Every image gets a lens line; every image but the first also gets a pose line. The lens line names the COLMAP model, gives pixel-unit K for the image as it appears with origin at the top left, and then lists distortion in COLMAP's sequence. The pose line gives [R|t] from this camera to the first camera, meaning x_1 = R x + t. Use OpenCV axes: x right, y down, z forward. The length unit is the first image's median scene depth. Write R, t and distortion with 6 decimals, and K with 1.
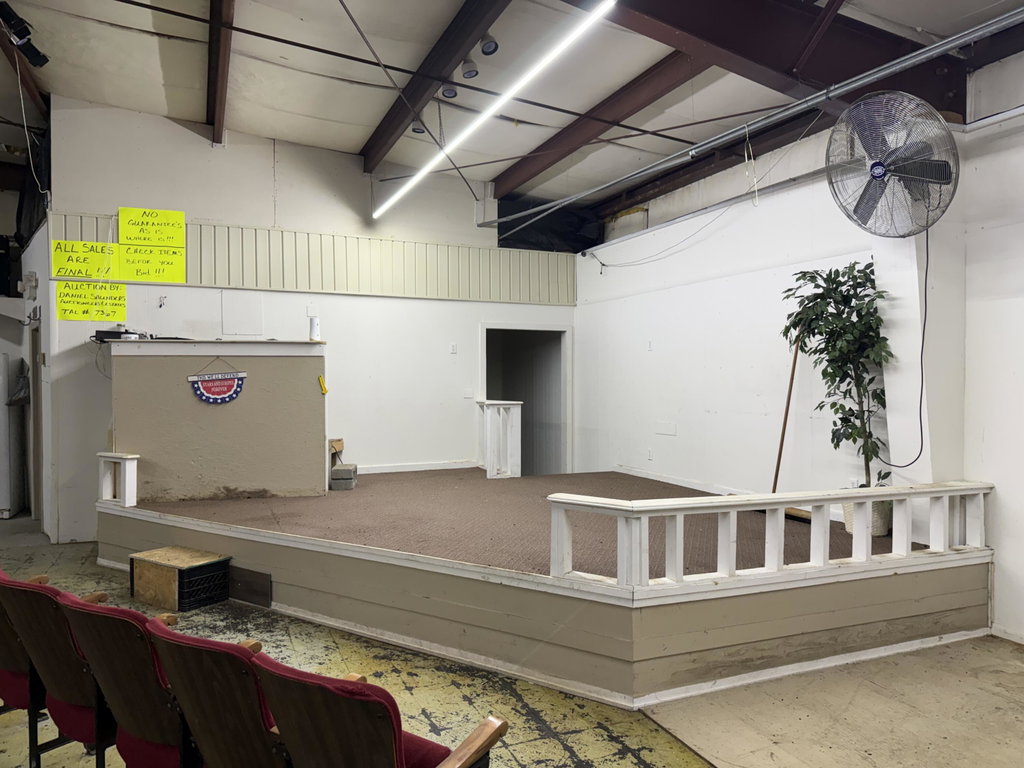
lens RADIAL K [[725.0, 0, 532.4], [0, 725.0, 390.8], [0, 0, 1]] dist [0.051051, -0.076771]
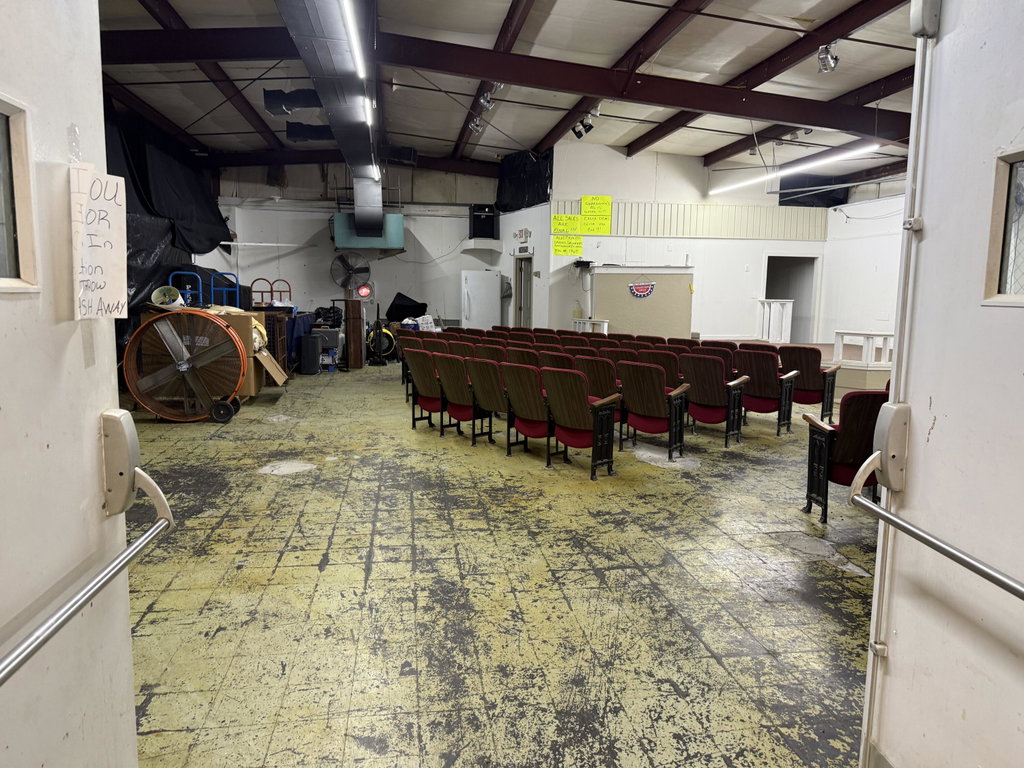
lens RADIAL K [[739.6, 0, 507.8], [0, 739.6, 379.8], [0, 0, 1]] dist [0.187659, -0.381477]
pose [[0.963027, 0.049626, -0.264796, -0.242808], [-0.021815, 0.994024, 0.106956, 0.035189], [0.268522, -0.097225, 0.958354, -1.235737]]
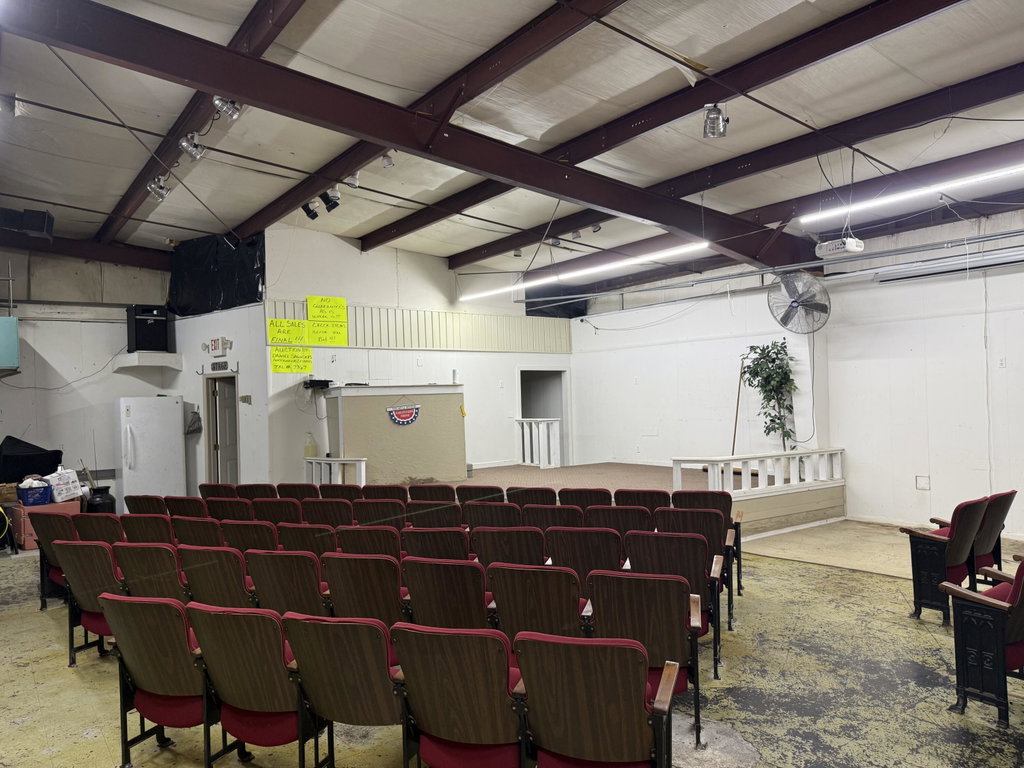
lens RADIAL K [[725.0, 0, 532.4], [0, 725.0, 390.8], [0, 0, 1]] dist [0.051051, -0.076771]
pose [[0.970885, -0.022884, 0.238452, -0.577879], [0.029641, 0.999253, -0.024793, -0.009533], [-0.237707, 0.031139, 0.970838, -0.653499]]
